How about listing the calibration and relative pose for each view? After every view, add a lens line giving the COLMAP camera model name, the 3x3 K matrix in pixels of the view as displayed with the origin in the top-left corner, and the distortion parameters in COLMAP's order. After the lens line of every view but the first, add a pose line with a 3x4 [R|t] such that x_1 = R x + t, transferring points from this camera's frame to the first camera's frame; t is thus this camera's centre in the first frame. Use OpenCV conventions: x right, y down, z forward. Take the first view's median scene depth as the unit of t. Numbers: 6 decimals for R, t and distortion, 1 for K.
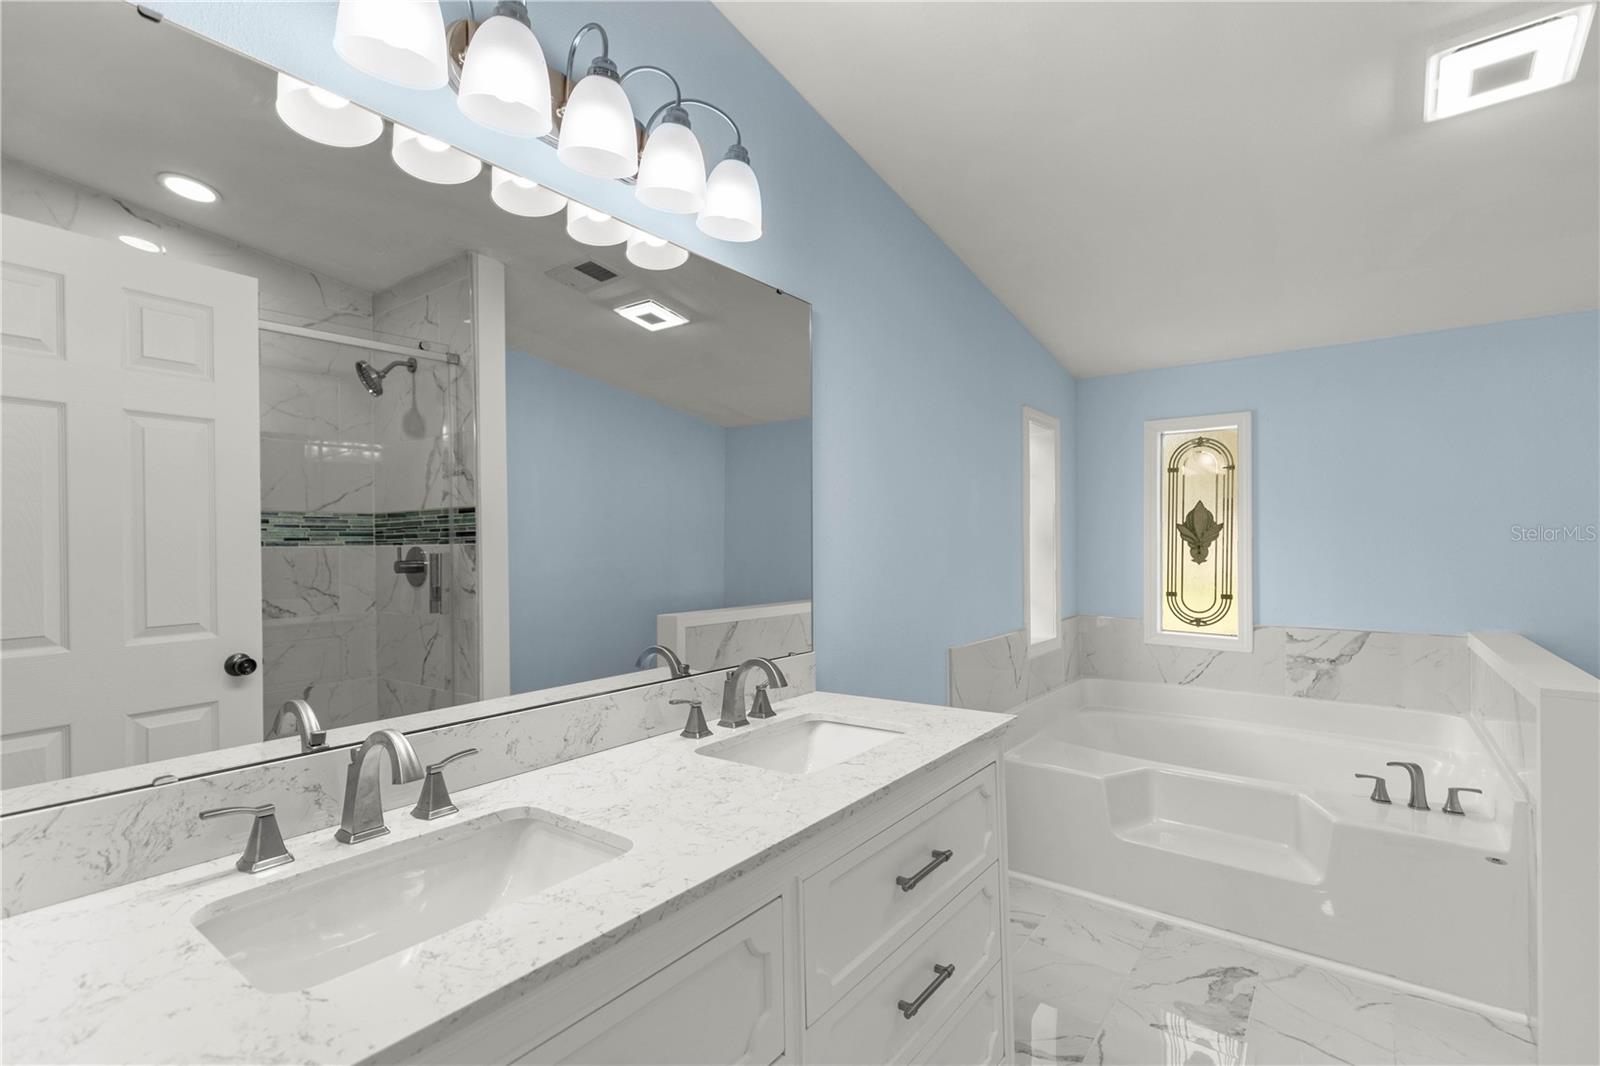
lens RADIAL K [[728.3, 0, 790.4], [0, 728.3, 545.1], [0, 0, 1]] dist [0.013973, -0.003106]
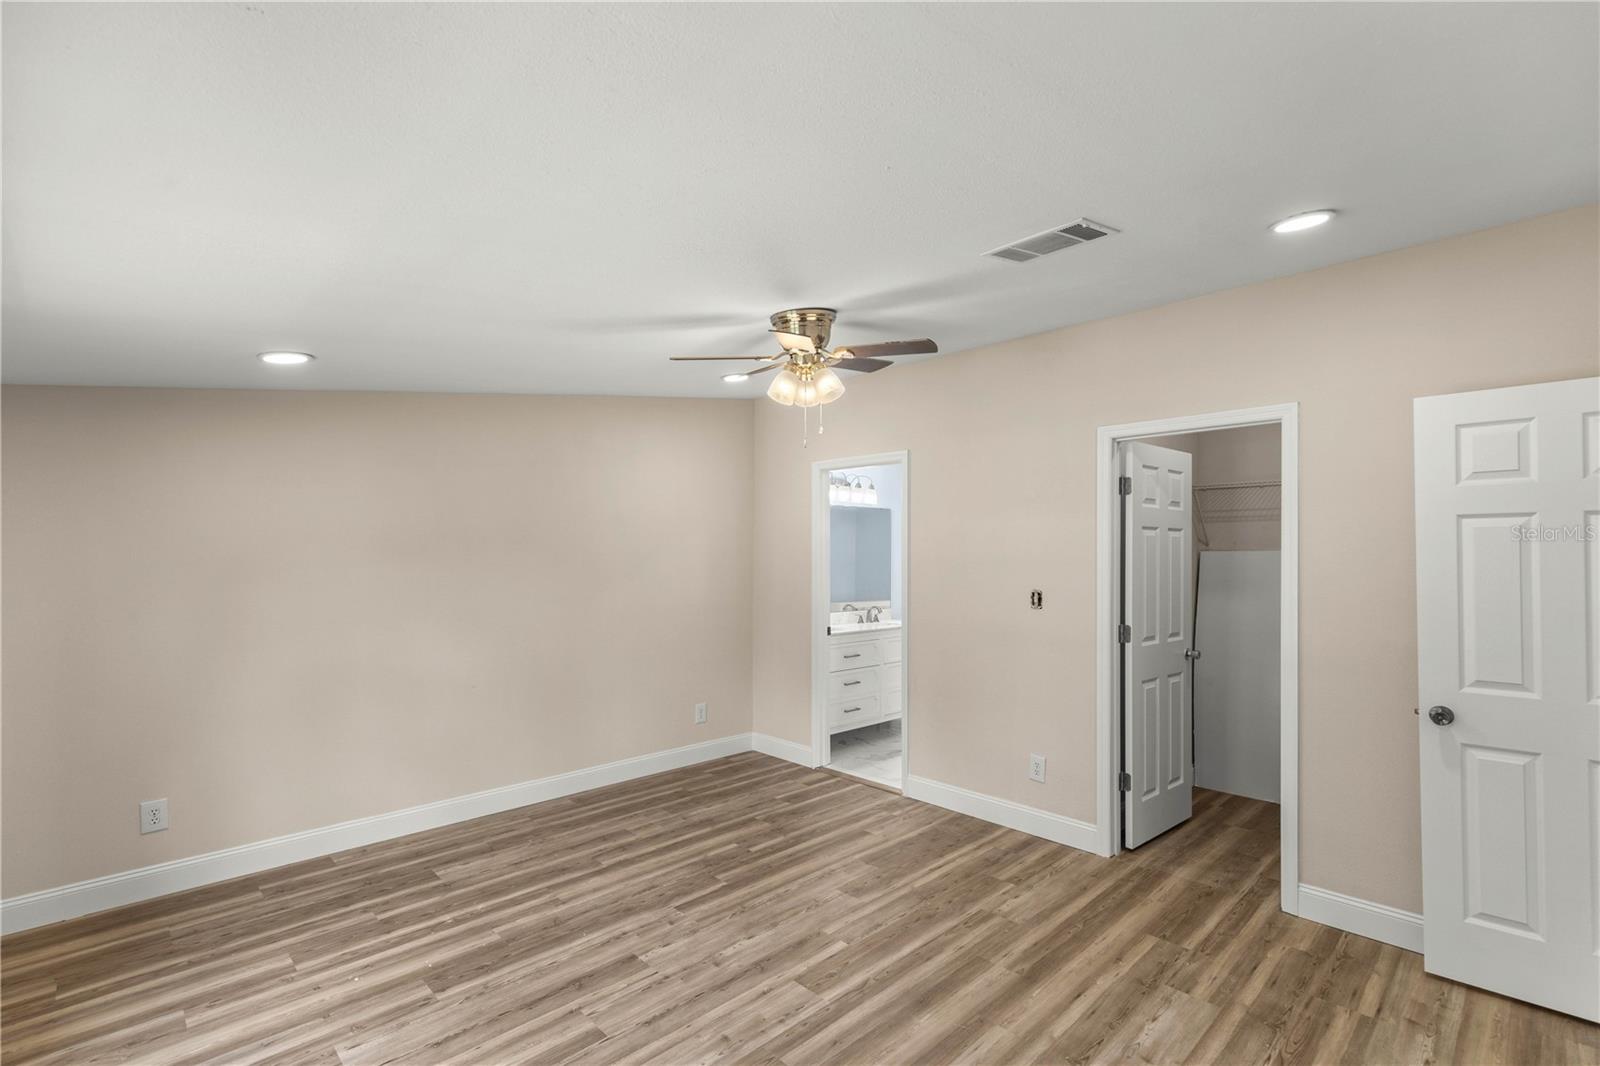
lens RADIAL K [[728.3, 0, 800.7], [0, 728.3, 536.7], [0, 0, 1]] dist [0.013973, -0.003106]
pose [[0.990464, 0.004290, -0.137704, 0.071132], [-0.007871, 0.999645, -0.025472, -0.088987], [0.137546, 0.026313, 0.990146, -2.170493]]
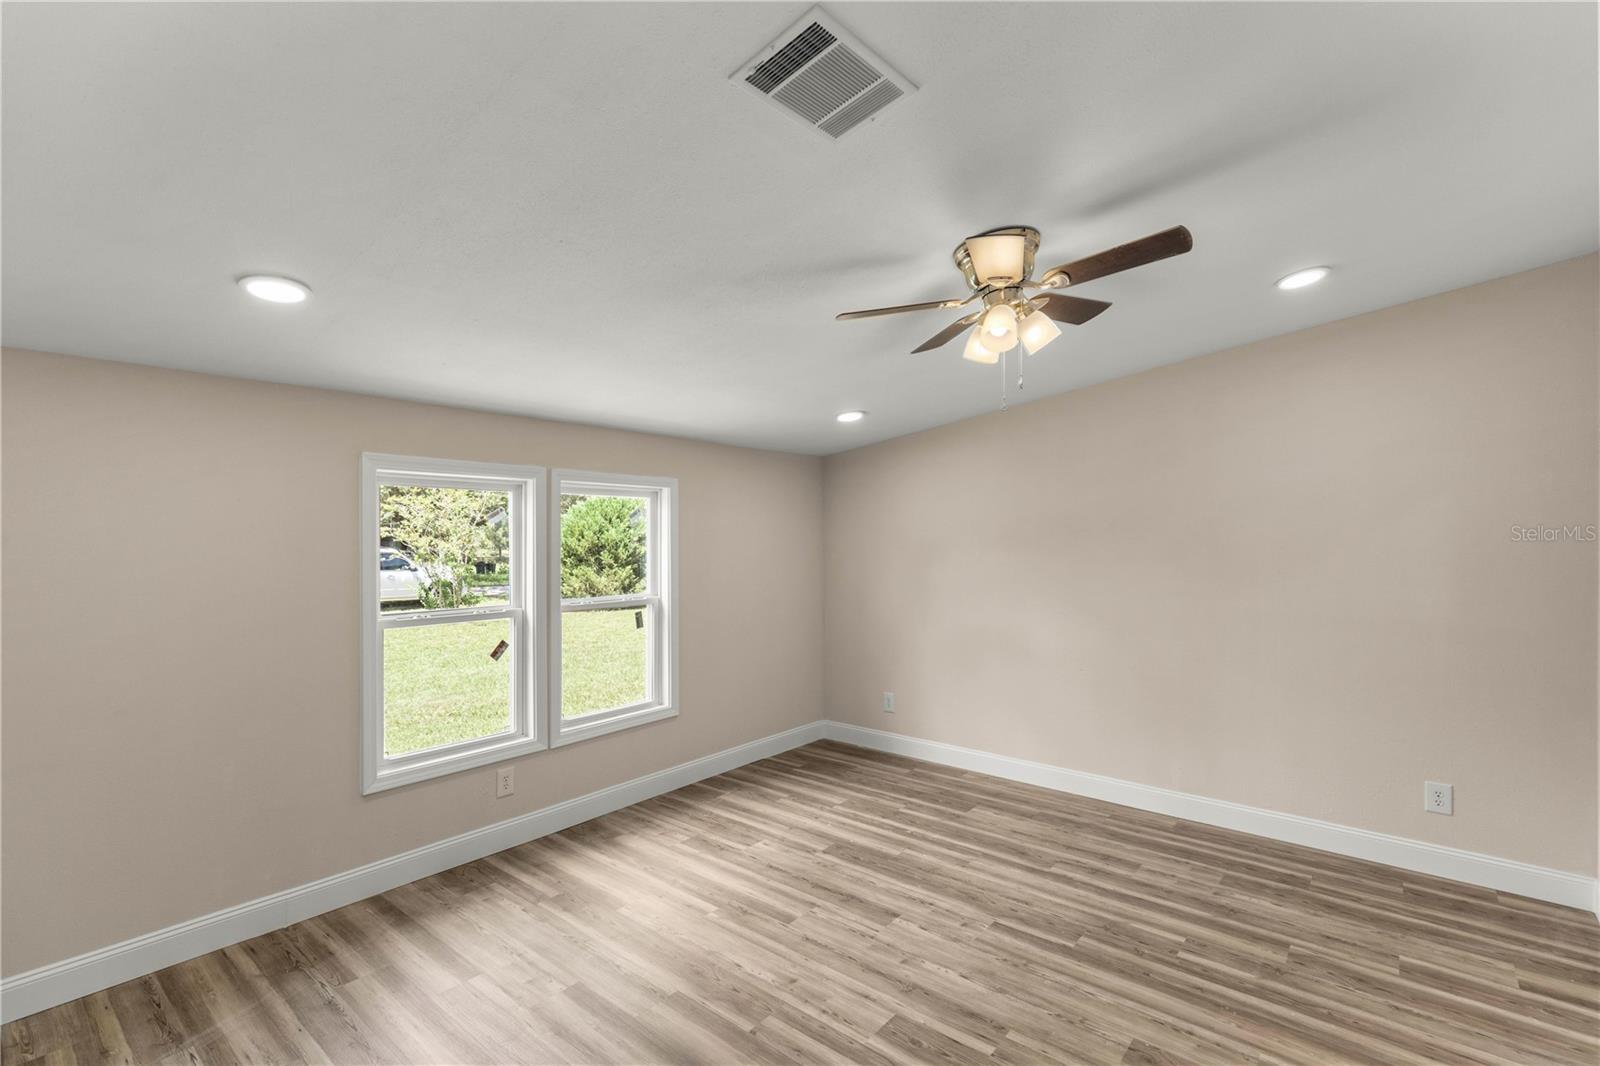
lens RADIAL K [[728.3, 0, 807.1], [0, 728.3, 533.3], [0, 0, 1]] dist [0.013973, -0.003106]
pose [[-0.028170, -0.001578, -0.999602, 0.949962], [-0.004043, 0.999991, -0.001465, -0.106980], [0.999595, 0.004000, -0.028176, -1.120988]]
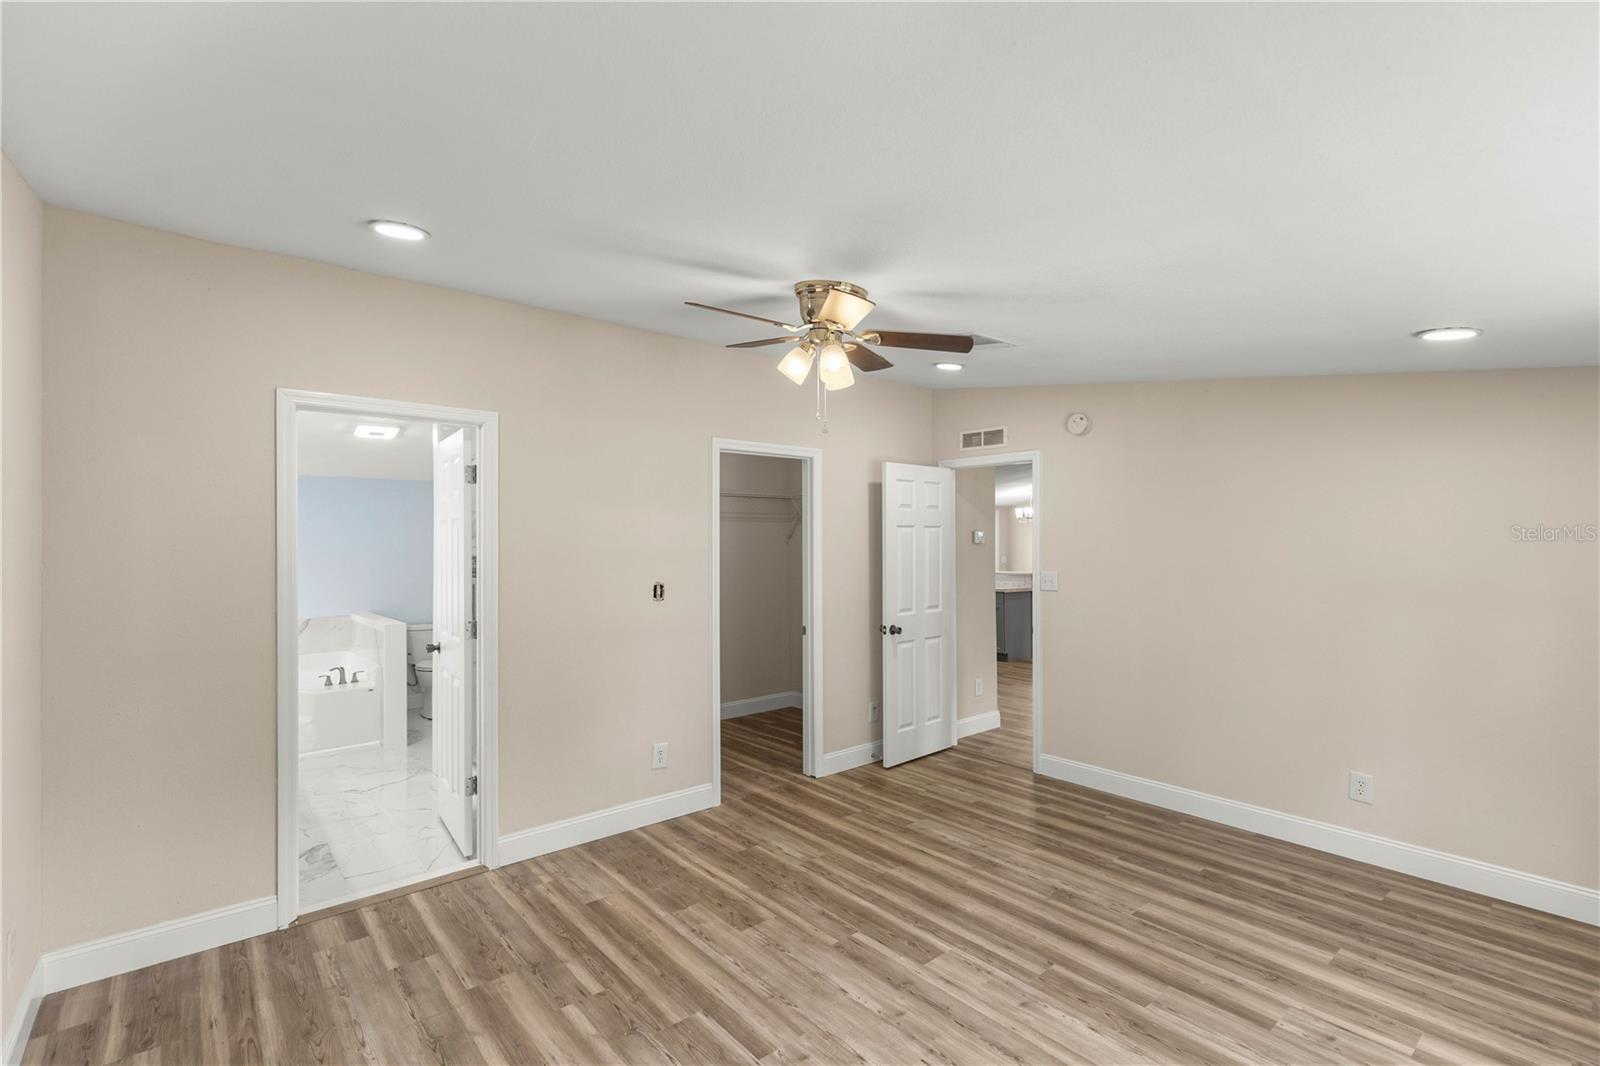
lens RADIAL K [[728.3, 0, 811.0], [0, 728.3, 542.6], [0, 0, 1]] dist [0.013973, -0.003106]
pose [[0.205271, 0.006211, 0.978686, -1.280735], [0.006977, 0.999945, -0.007809, -0.092699], [-0.978680, 0.008431, 0.205216, -1.091626]]
